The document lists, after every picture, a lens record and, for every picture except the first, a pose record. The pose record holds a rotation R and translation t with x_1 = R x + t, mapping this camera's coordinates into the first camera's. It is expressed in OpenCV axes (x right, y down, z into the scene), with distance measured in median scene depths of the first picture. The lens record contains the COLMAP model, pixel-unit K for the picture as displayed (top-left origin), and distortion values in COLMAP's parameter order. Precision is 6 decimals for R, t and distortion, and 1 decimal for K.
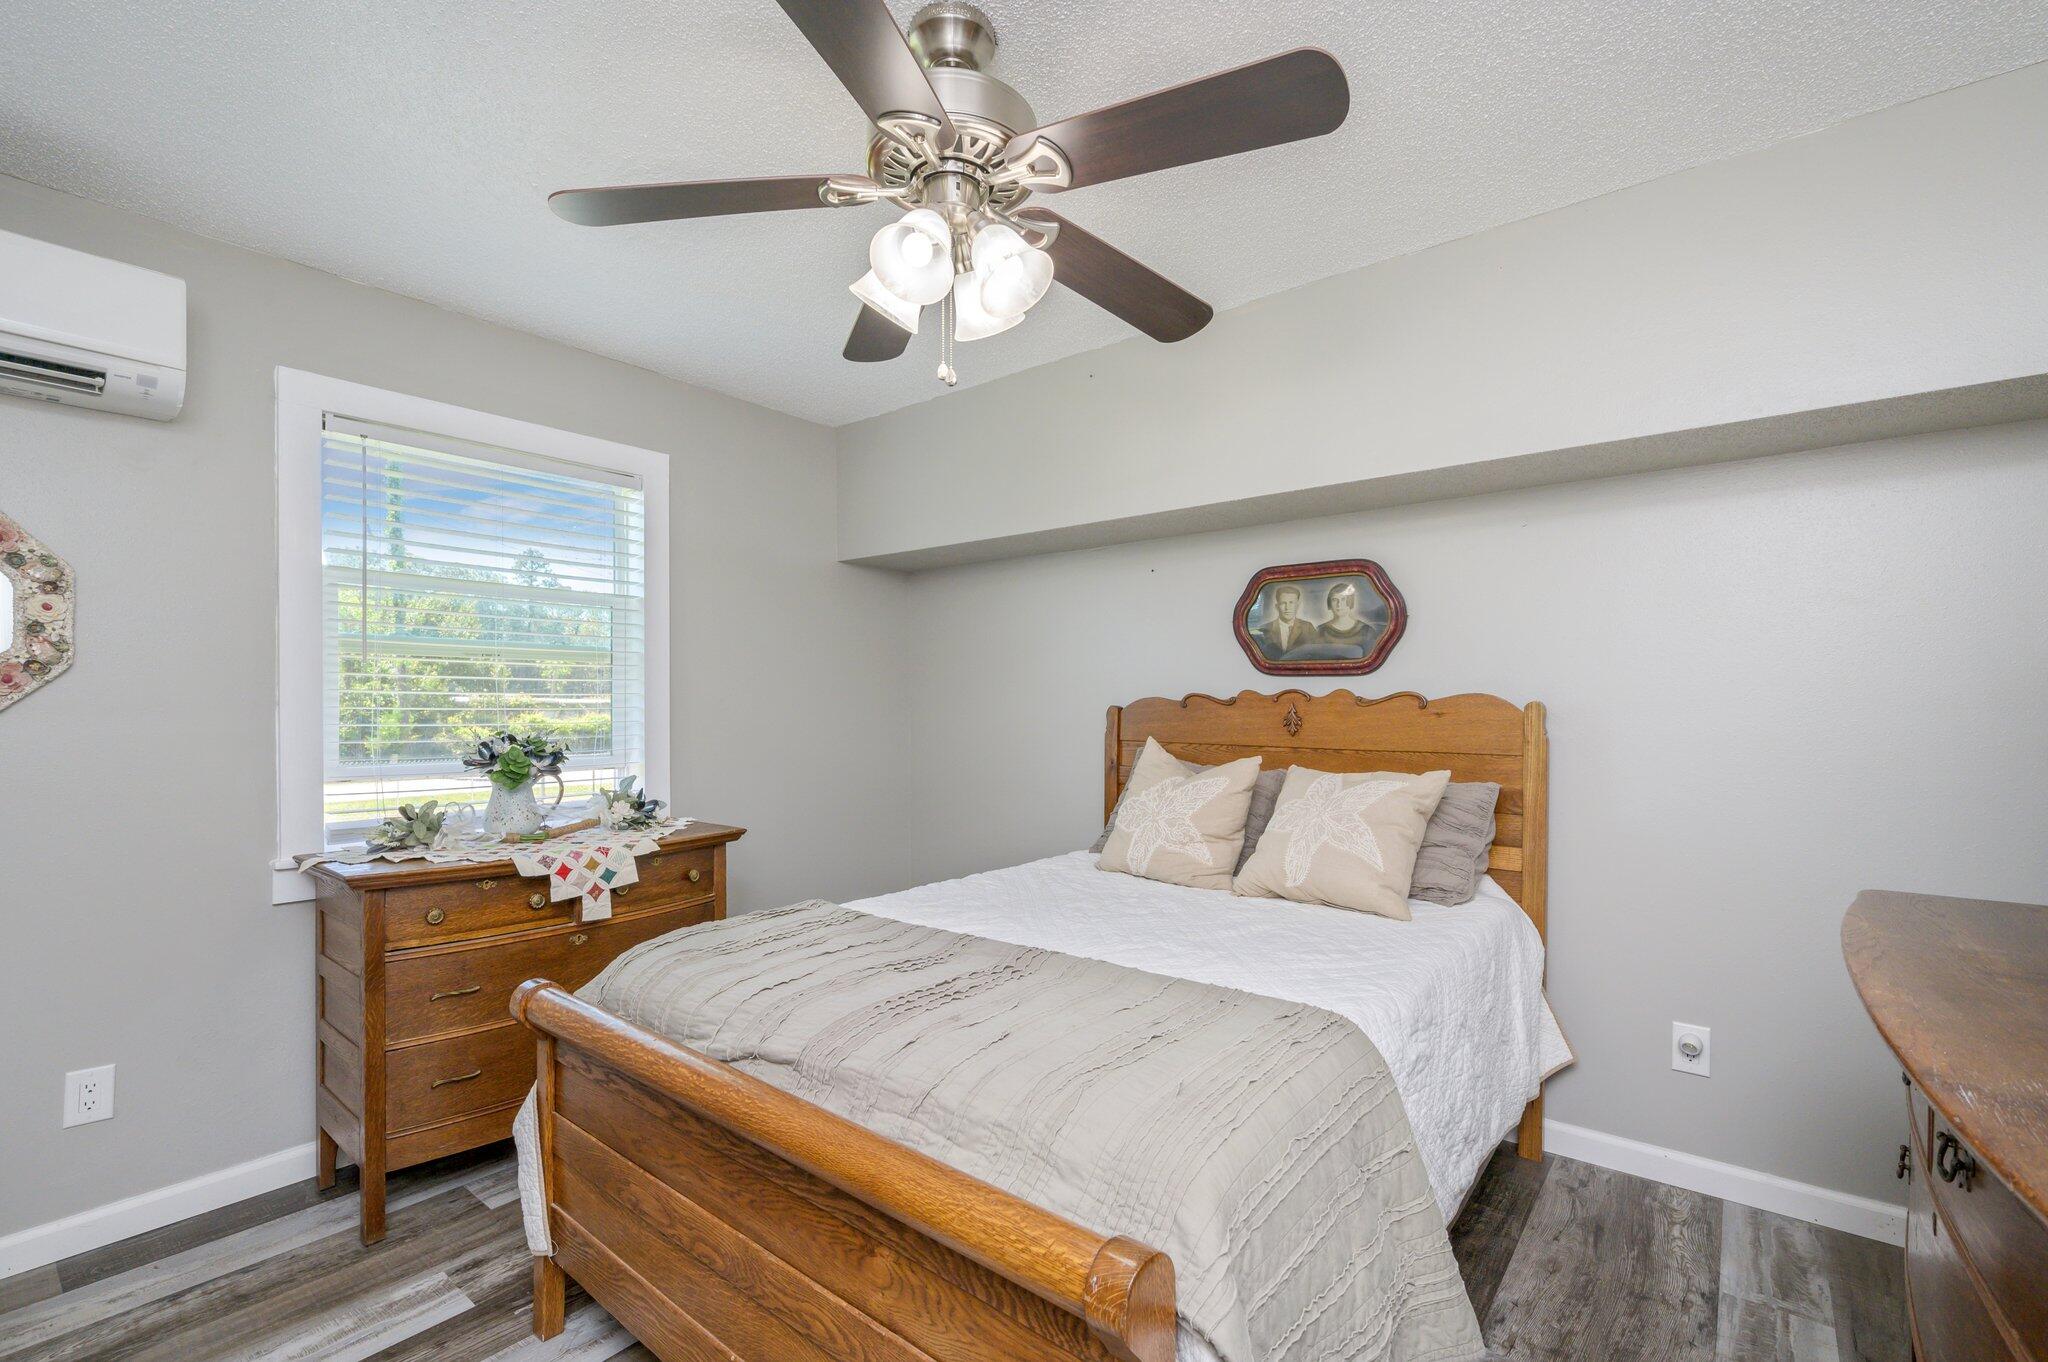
lens RADIAL K [[889.3, 0, 1037.3], [0, 889.3, 706.6], [0, 0, 1]] dist [0.000569, 0.000189]
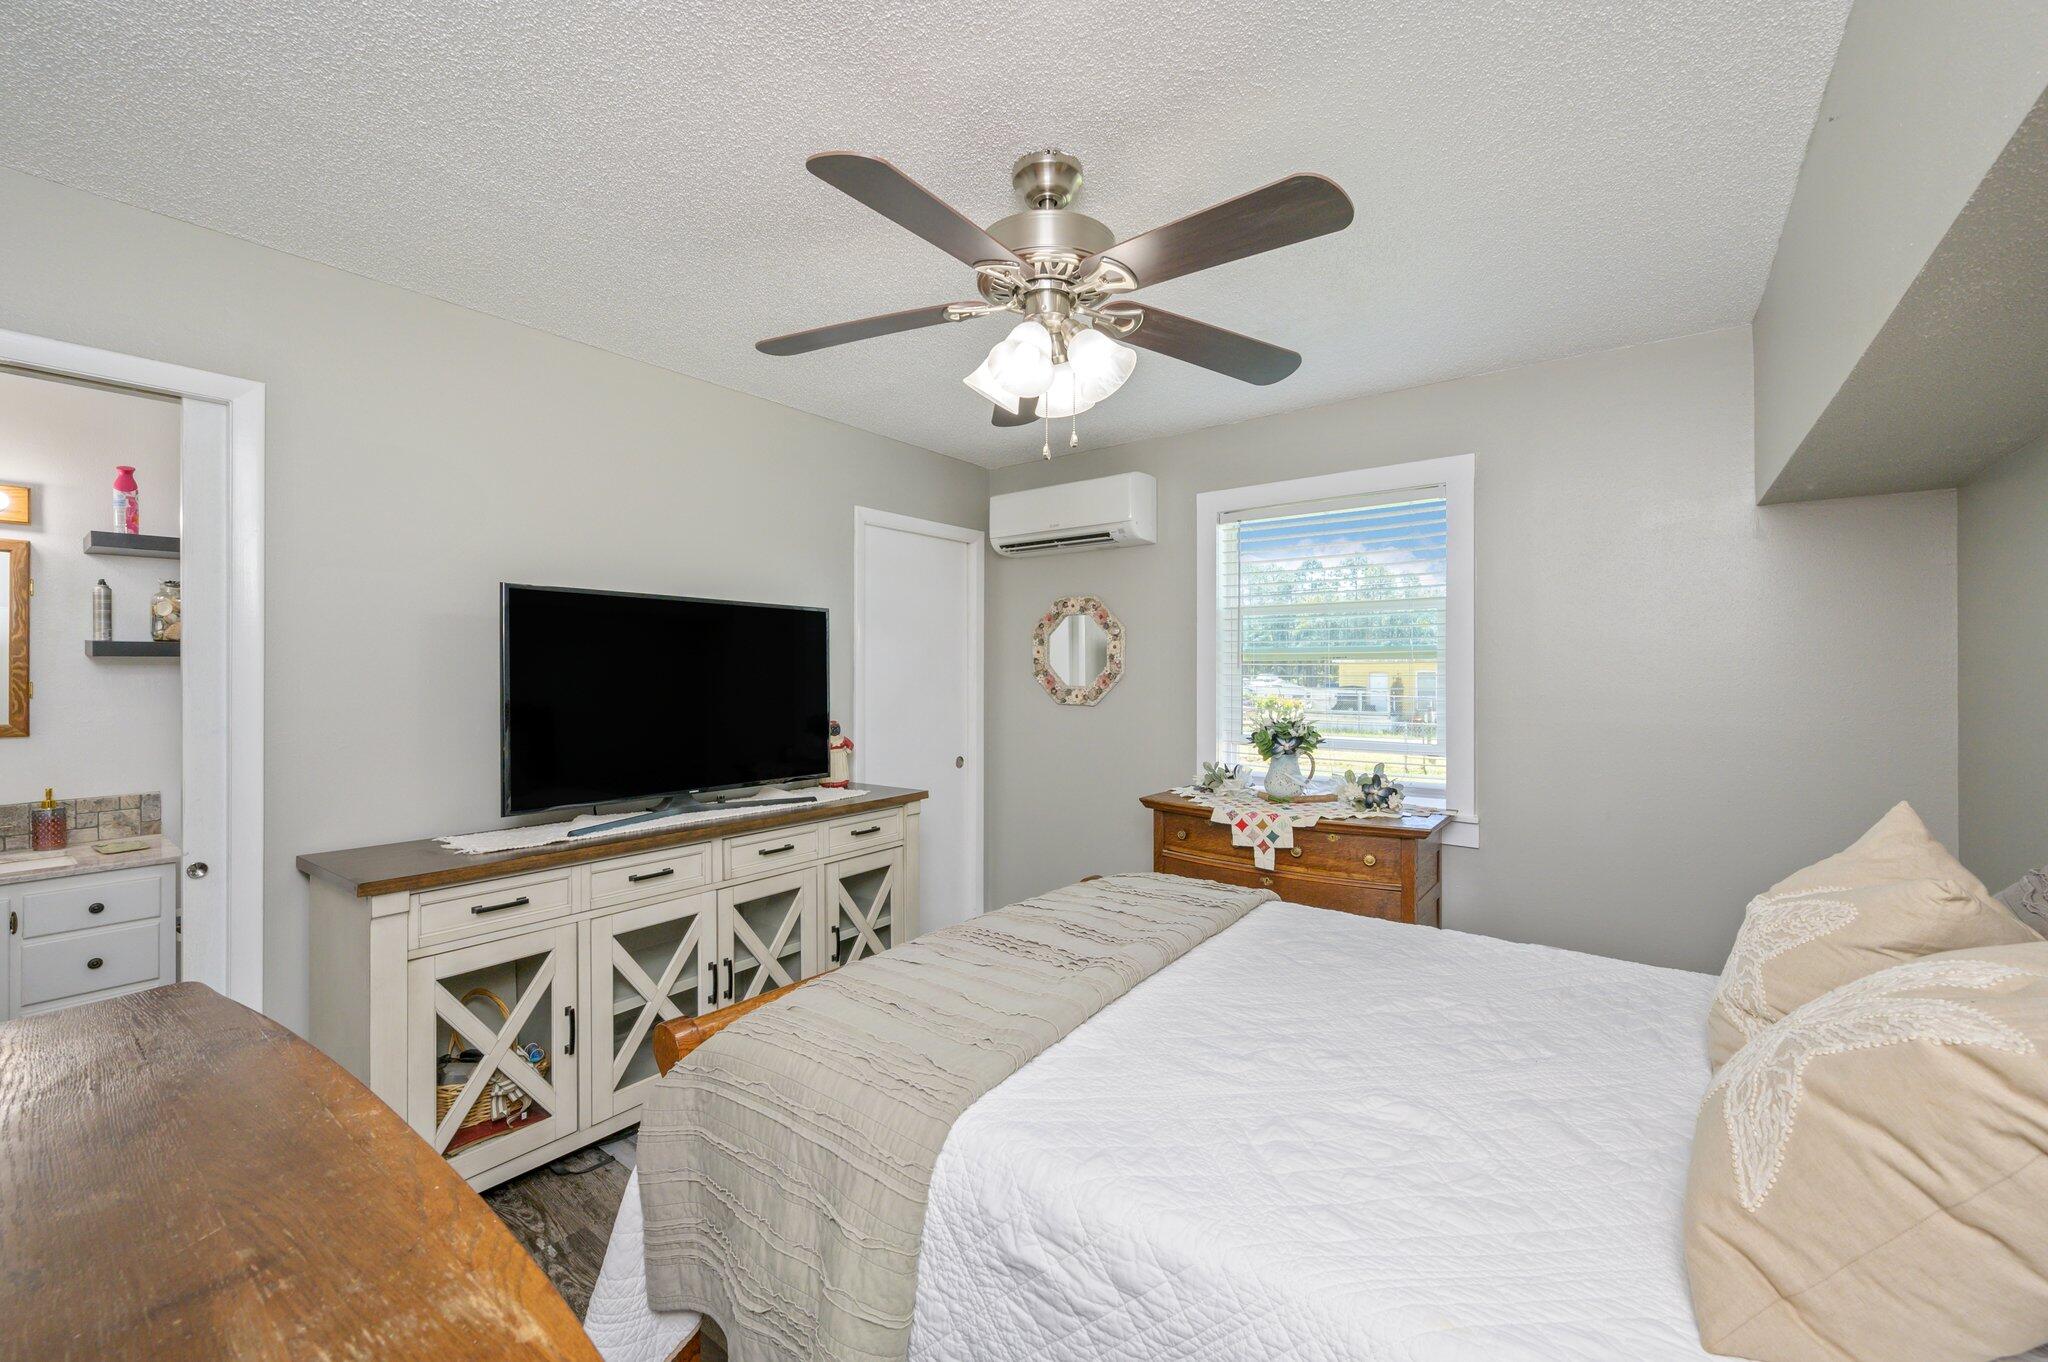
lens RADIAL K [[807.0, 0, 1027.0], [0, 807.0, 672.5], [0, 0, 1]] dist [0.000945, 0.000102]
pose [[0.031300, -0.006842, -0.999487, 0.661695], [-0.002534, 0.999973, -0.006925, -0.033220], [0.999507, 0.002749, 0.031282, 0.635611]]
